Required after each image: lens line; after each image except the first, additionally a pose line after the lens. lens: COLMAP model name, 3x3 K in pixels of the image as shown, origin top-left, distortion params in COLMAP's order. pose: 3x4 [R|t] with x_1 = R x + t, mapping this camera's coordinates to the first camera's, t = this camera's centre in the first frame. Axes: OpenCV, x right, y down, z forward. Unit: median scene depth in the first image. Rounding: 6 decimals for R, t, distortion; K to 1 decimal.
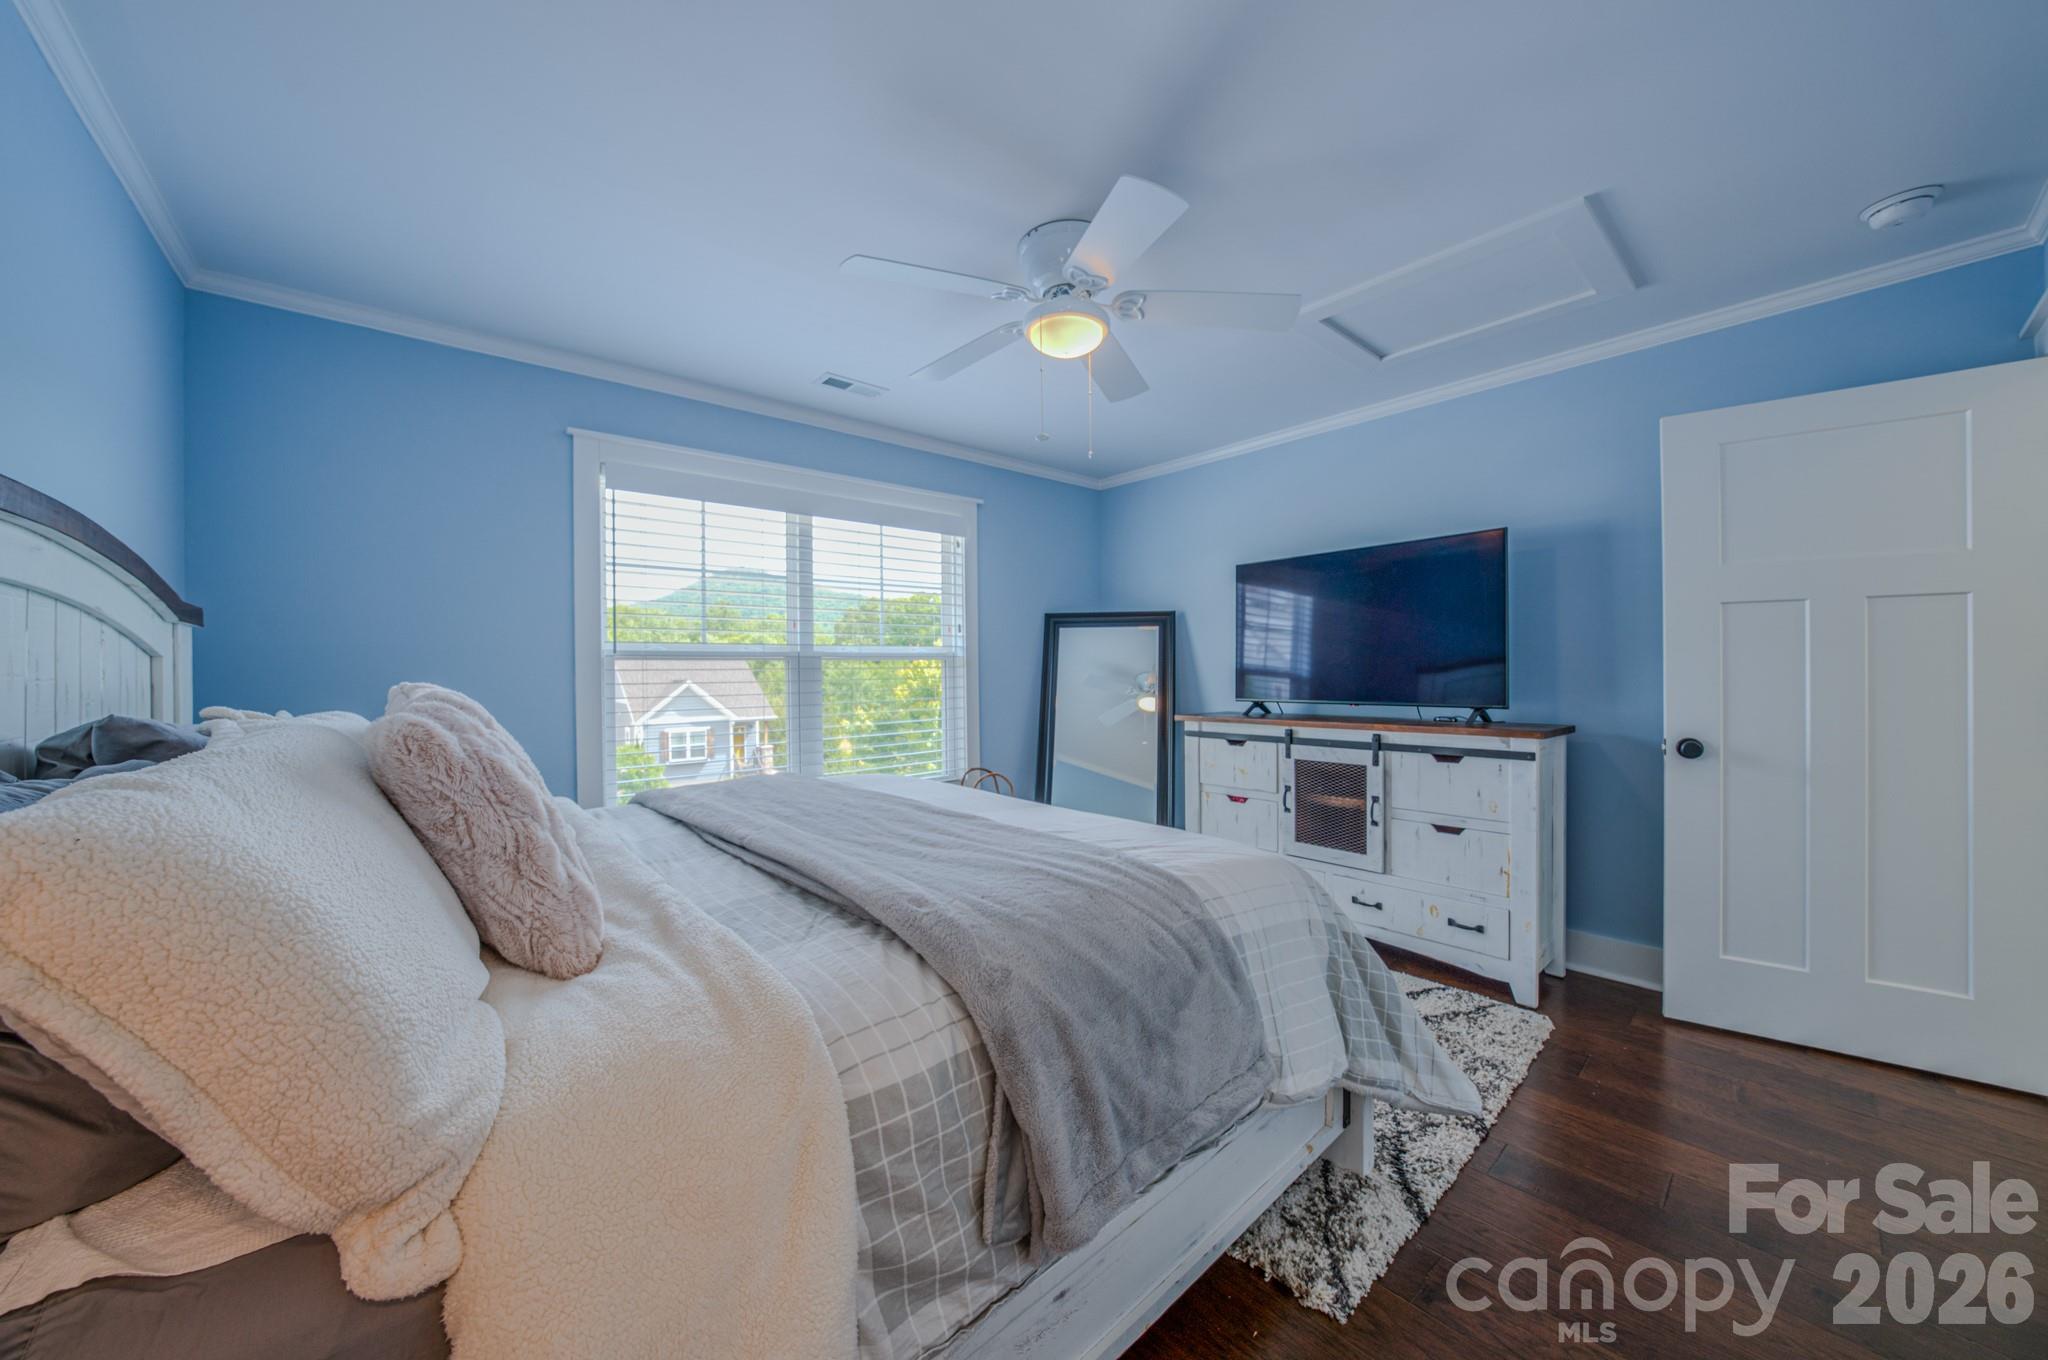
lens RADIAL K [[722.1, 0, 1024.0], [0, 722.1, 671.0], [0, 0, 1]] dist [0.000196, 0.000011]
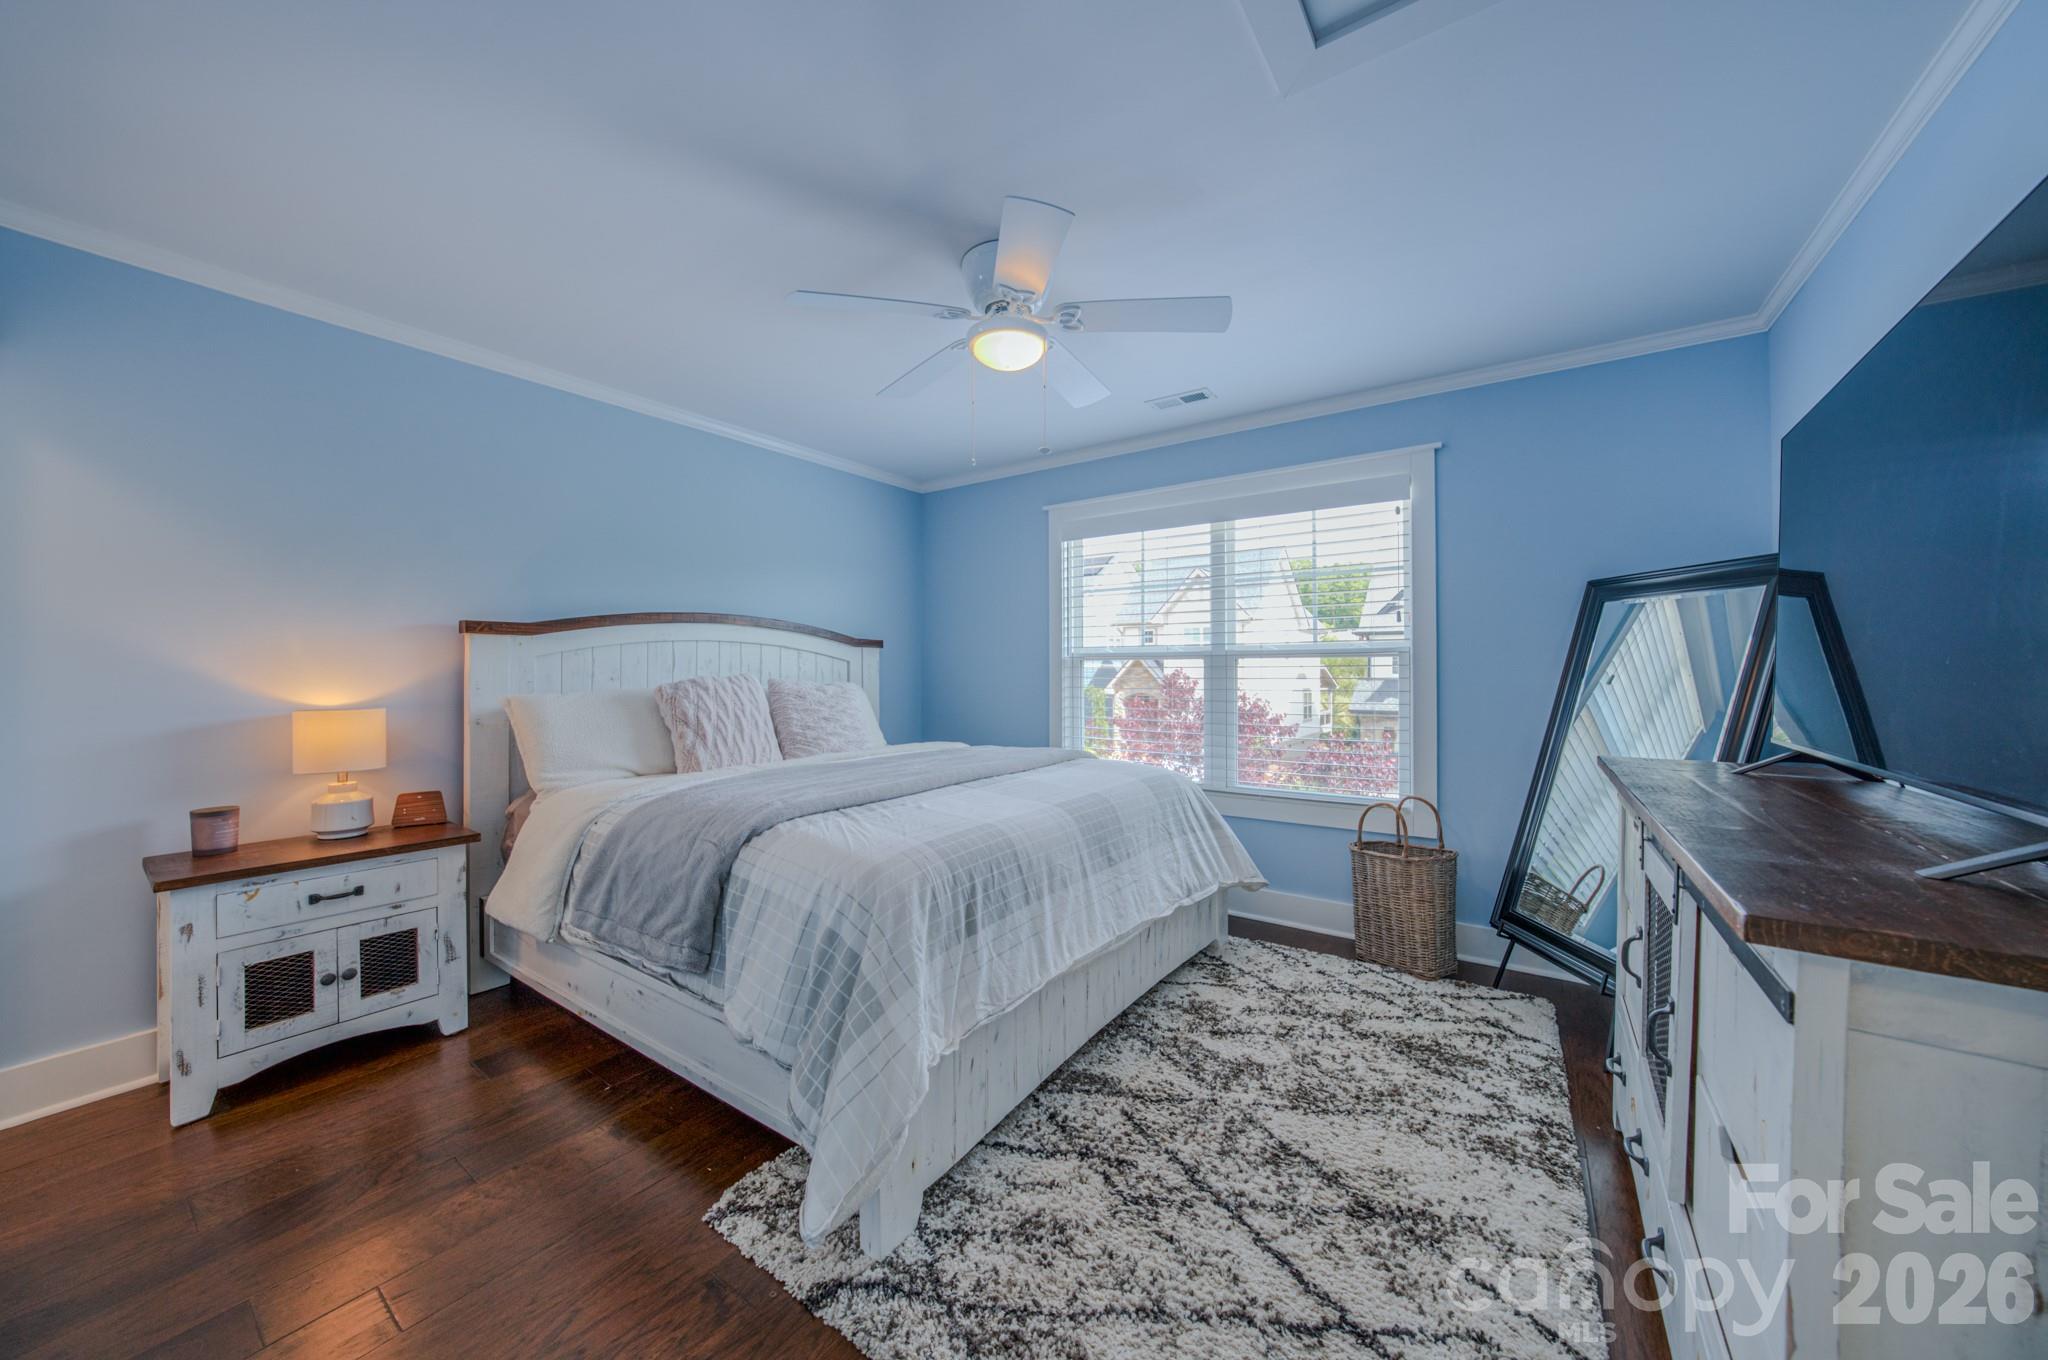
lens RADIAL K [[705.8, 0, 1025.5], [0, 705.8, 672.8], [0, 0, 1]] dist [-0.023128, 0.004317]
pose [[0.236985, 0.015803, -0.971385, 0.662927], [-0.000325, 0.999869, 0.016187, -0.011035], [0.971513, -0.003520, 0.236959, 0.494200]]
